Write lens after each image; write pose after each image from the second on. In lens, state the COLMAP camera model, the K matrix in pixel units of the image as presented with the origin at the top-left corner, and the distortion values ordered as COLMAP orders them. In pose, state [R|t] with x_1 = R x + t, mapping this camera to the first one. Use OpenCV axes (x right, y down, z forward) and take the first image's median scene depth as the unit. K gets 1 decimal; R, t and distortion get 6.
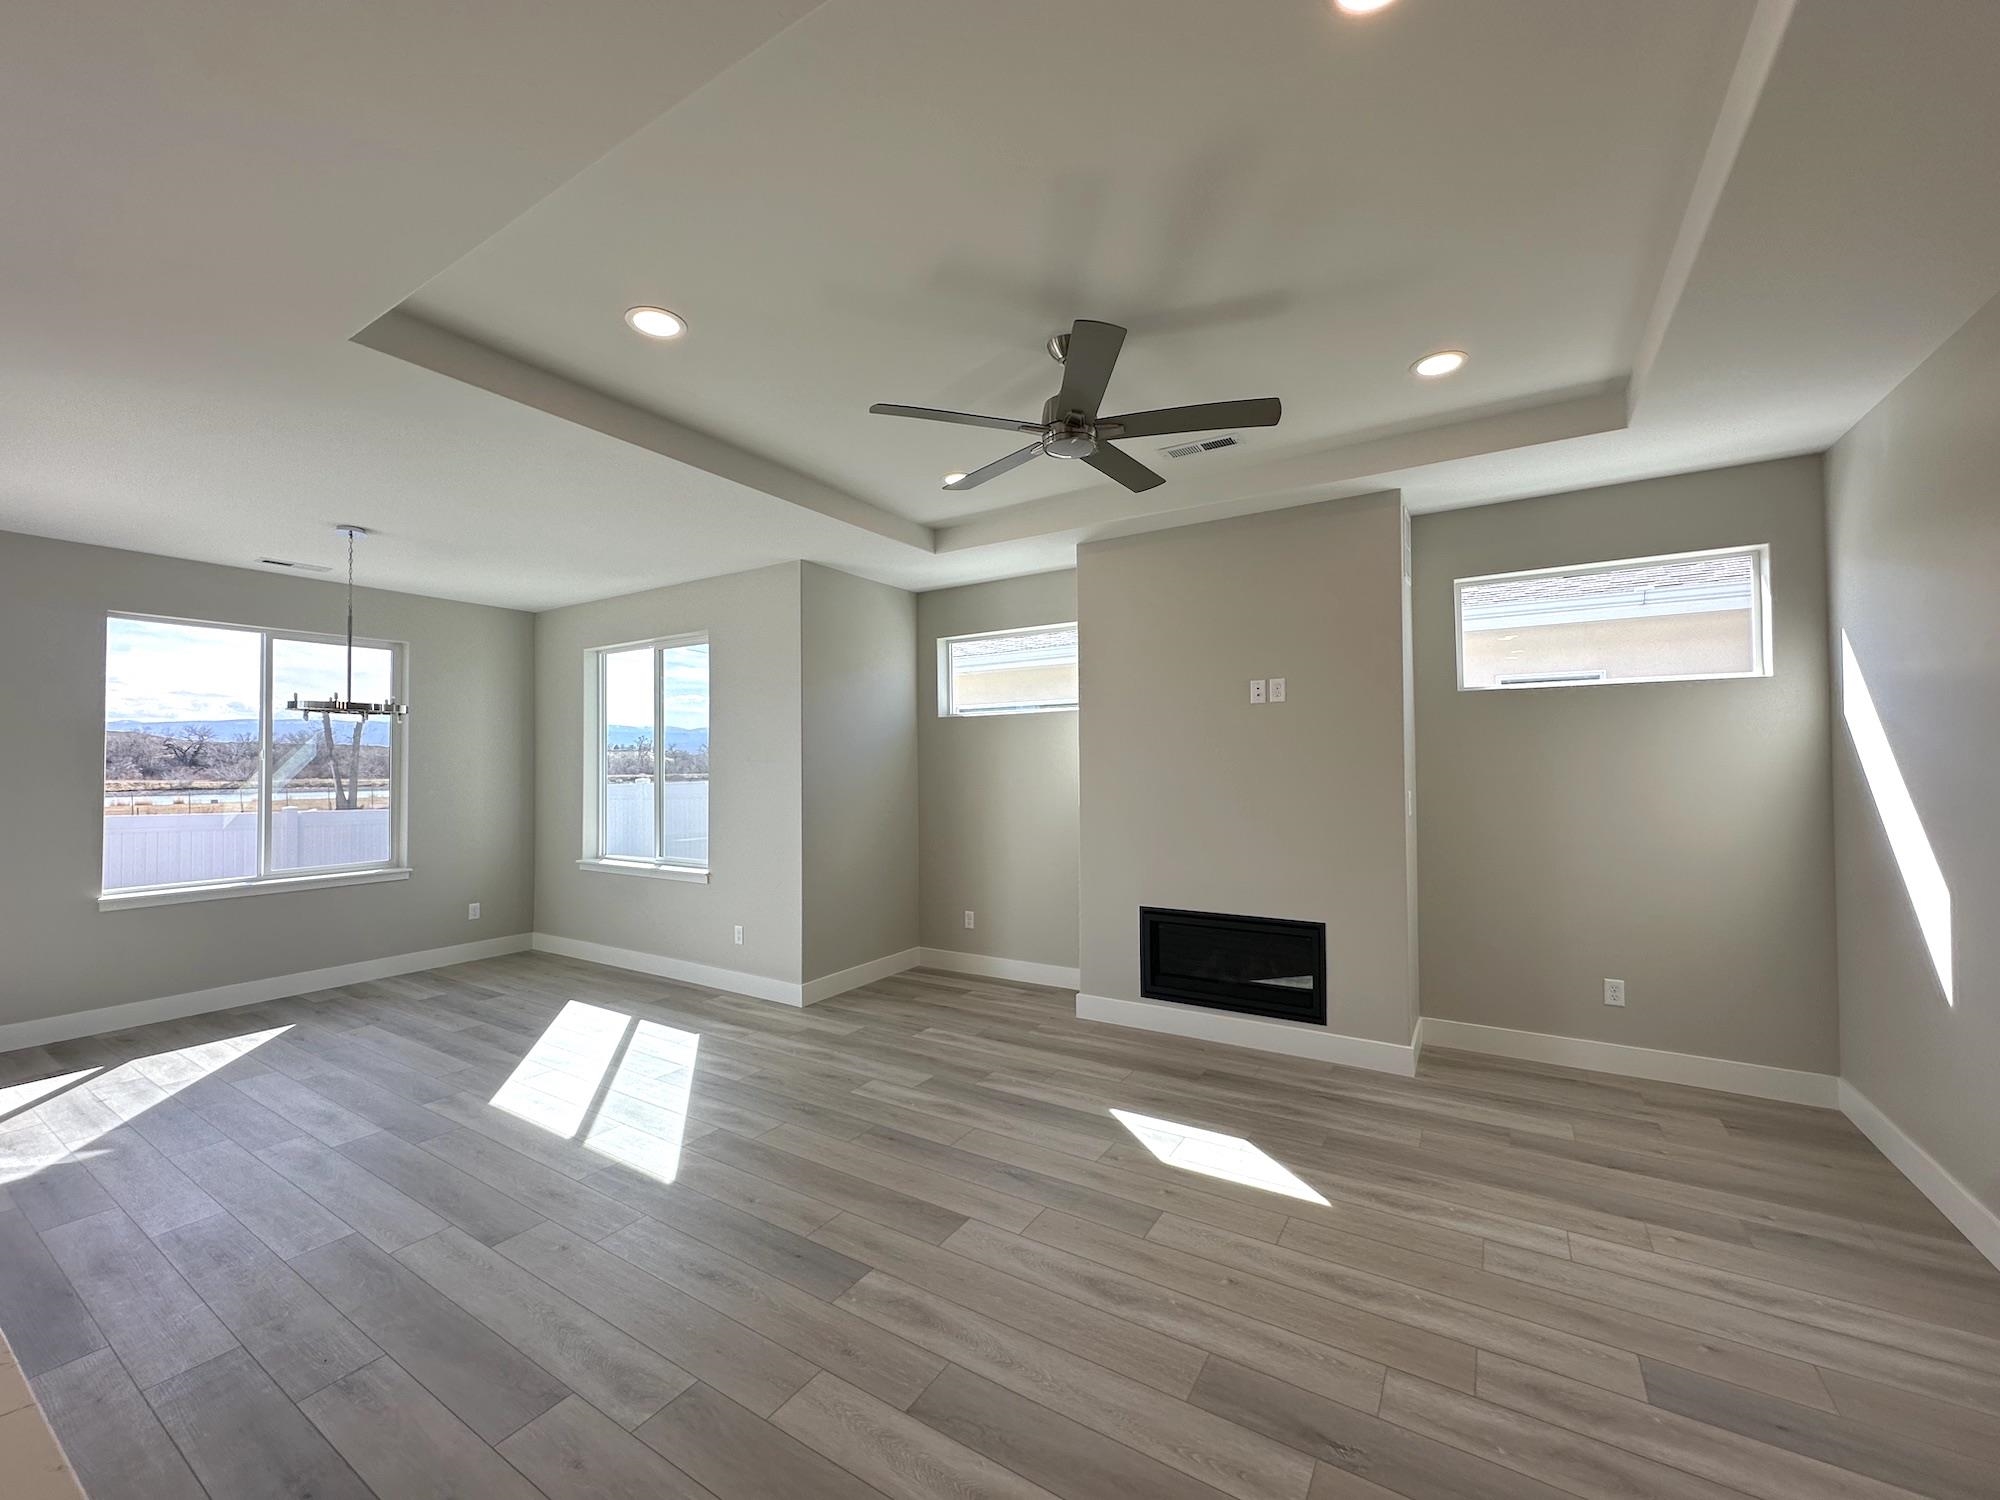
lens RADIAL K [[795.2, 0, 999.4], [0, 795.2, 746.3], [0, 0, 1]] dist [-0.001199, -0.000280]
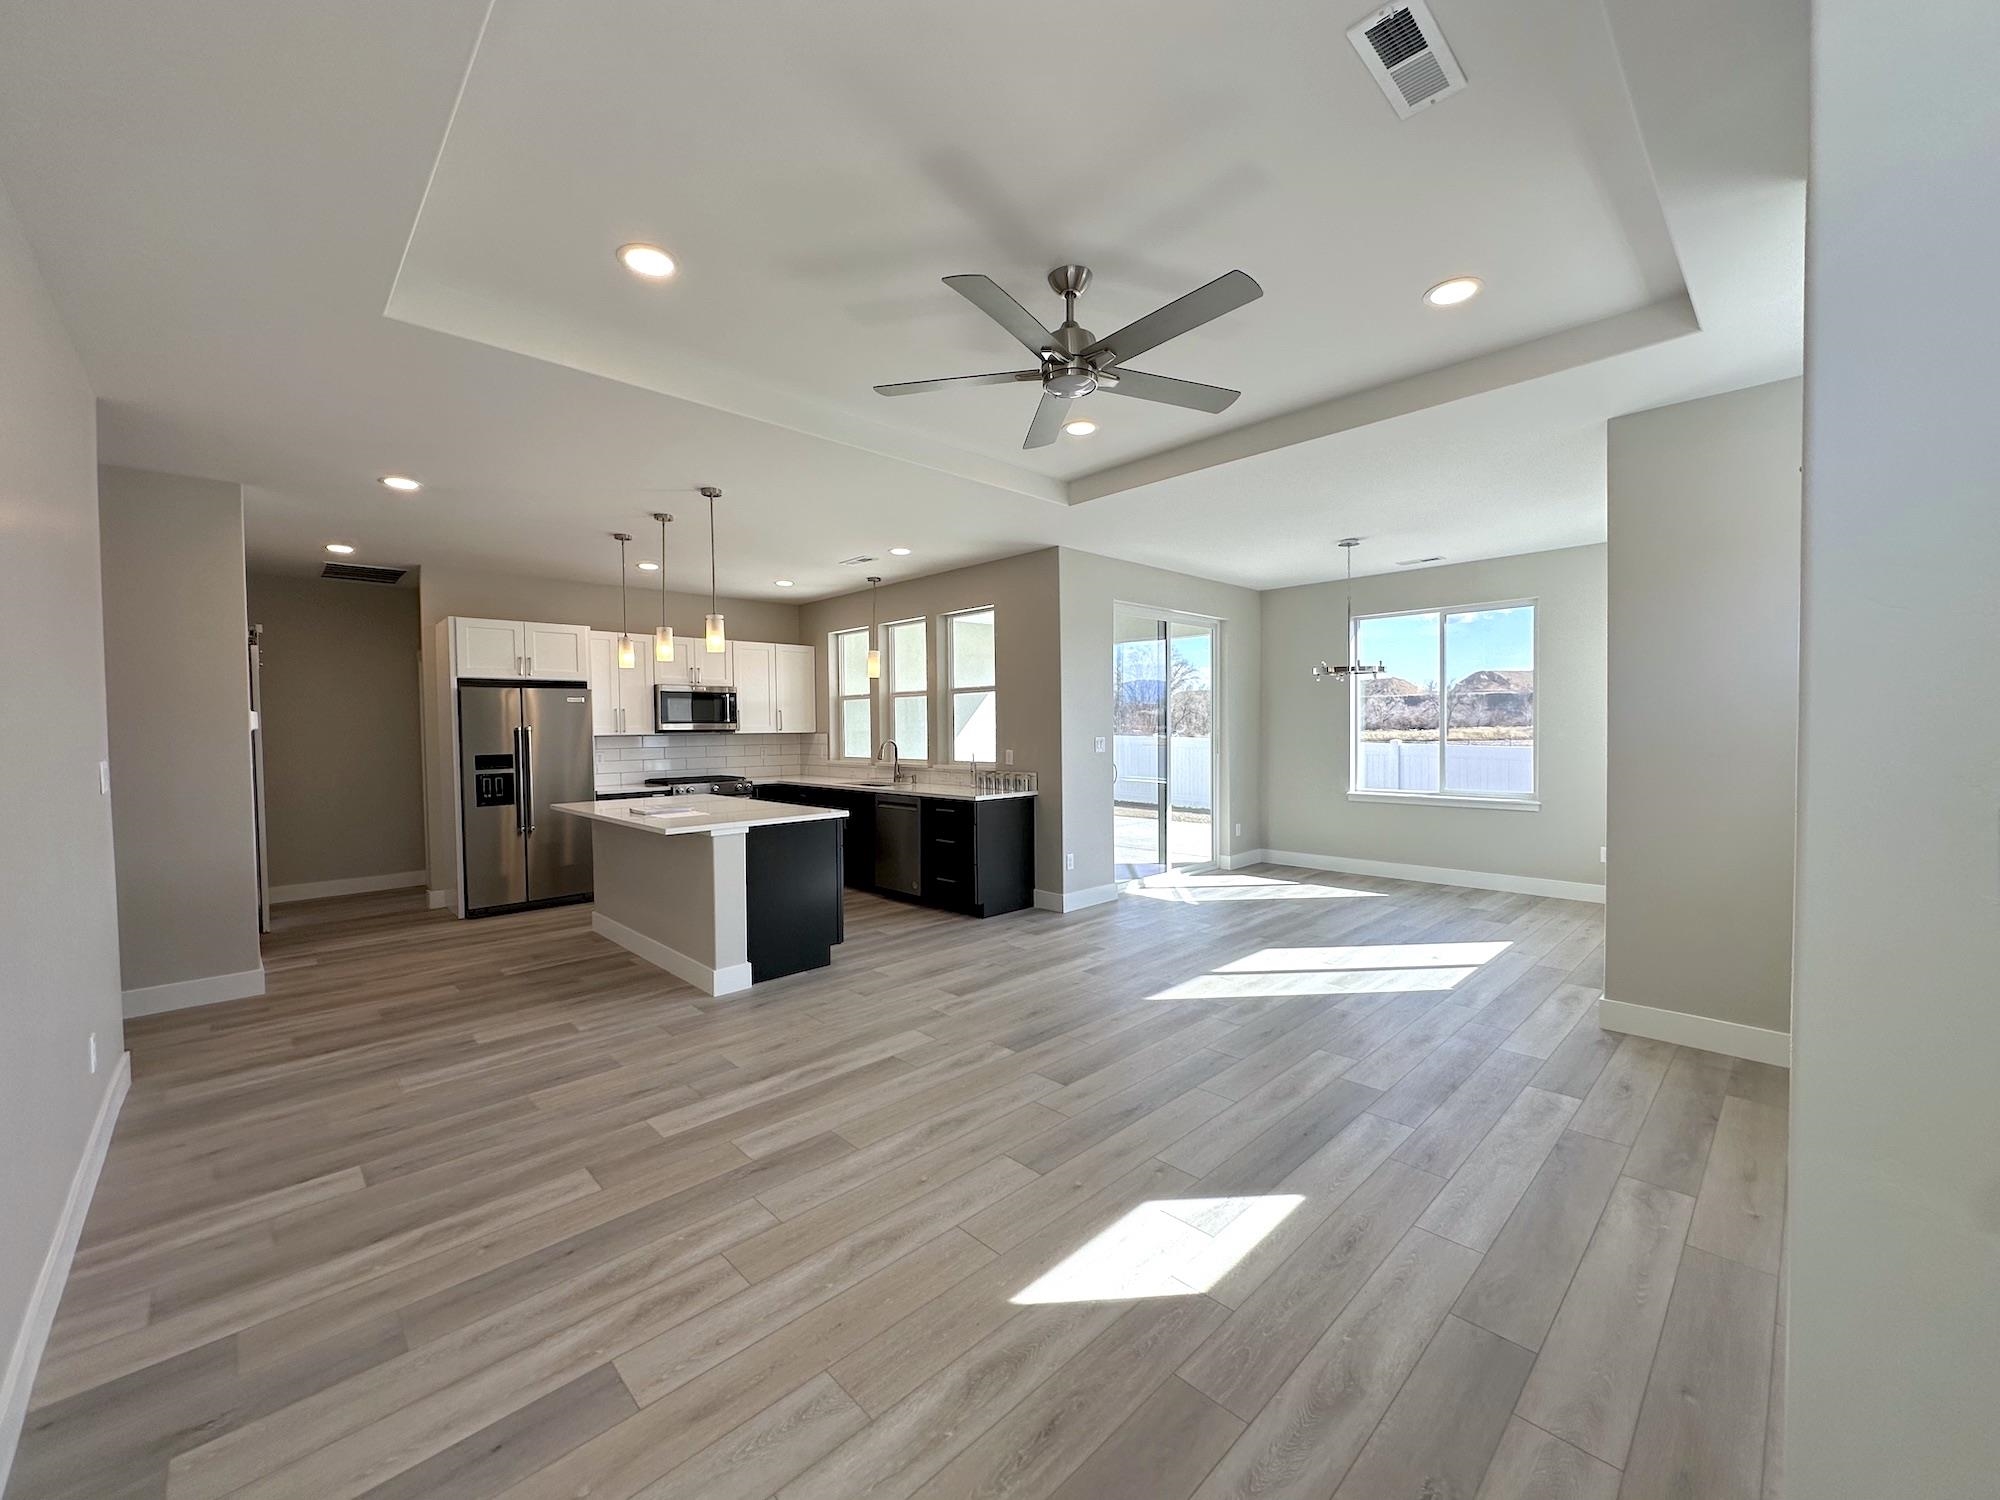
lens RADIAL K [[795.2, 0, 999.4], [0, 795.2, 746.3], [0, 0, 1]] dist [-0.001199, -0.000280]
pose [[-0.242602, 0.033787, -0.969537, 0.919220], [0.038357, 0.998946, 0.025214, 0.034331], [0.969367, -0.031072, -0.243642, 0.974746]]
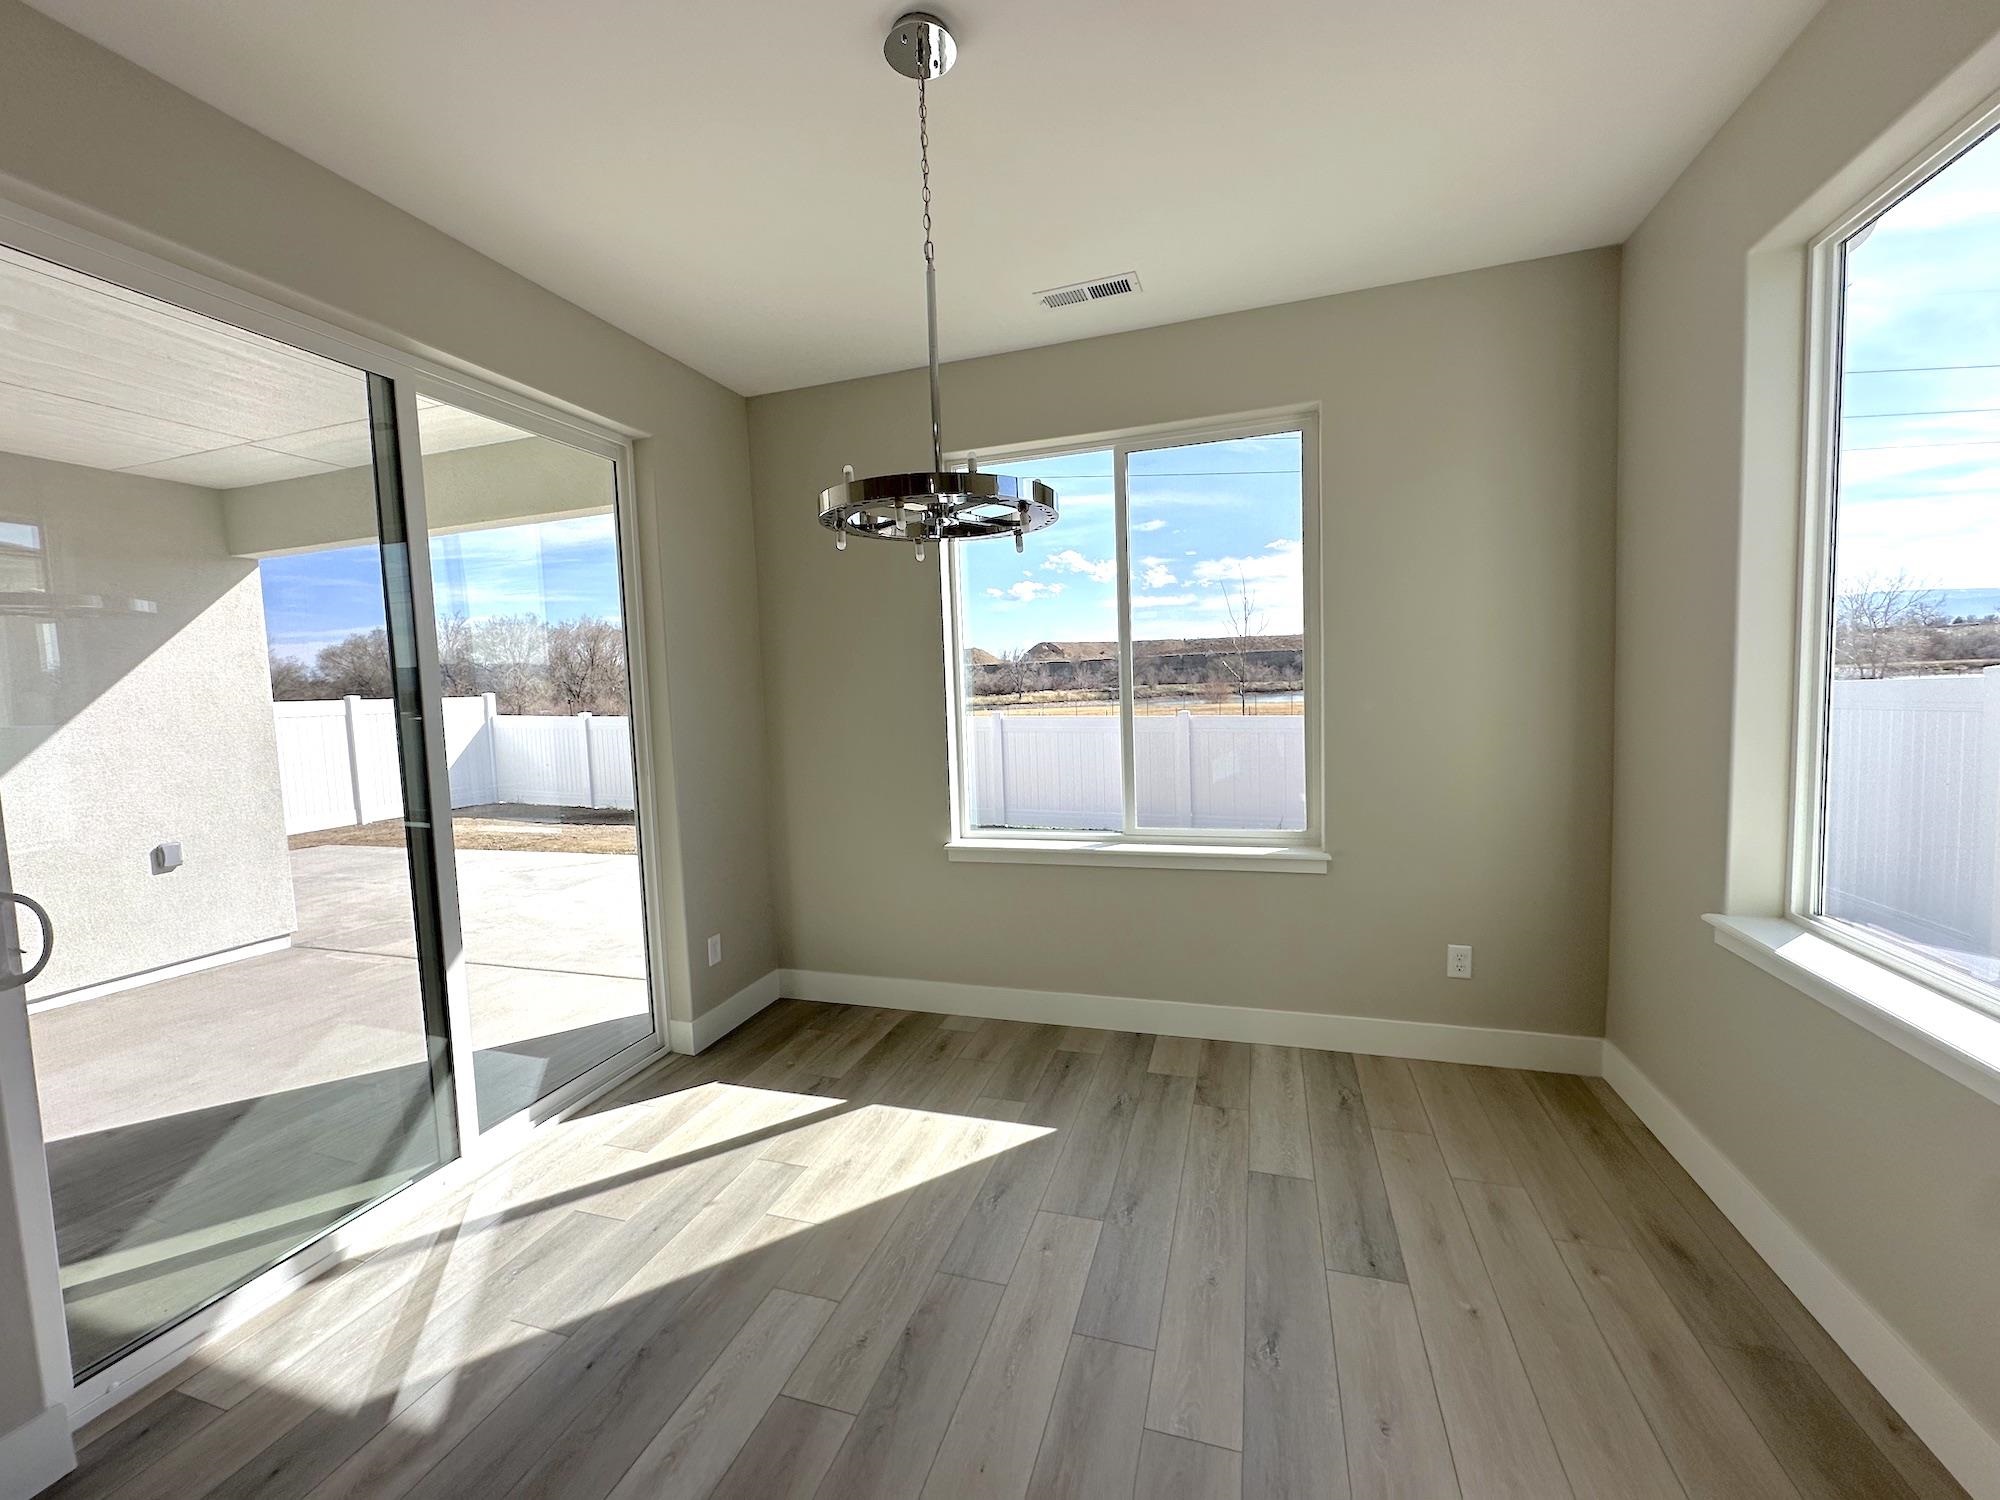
lens RADIAL K [[795.2, 0, 999.4], [0, 795.2, 746.3], [0, 0, 1]] dist [-0.001199, -0.000280]
pose [[0.242281, 0.069893, -0.967685, -0.541673], [0.059065, 0.994489, 0.086618, 0.048662], [0.968407, -0.078142, 0.236818, 1.218344]]
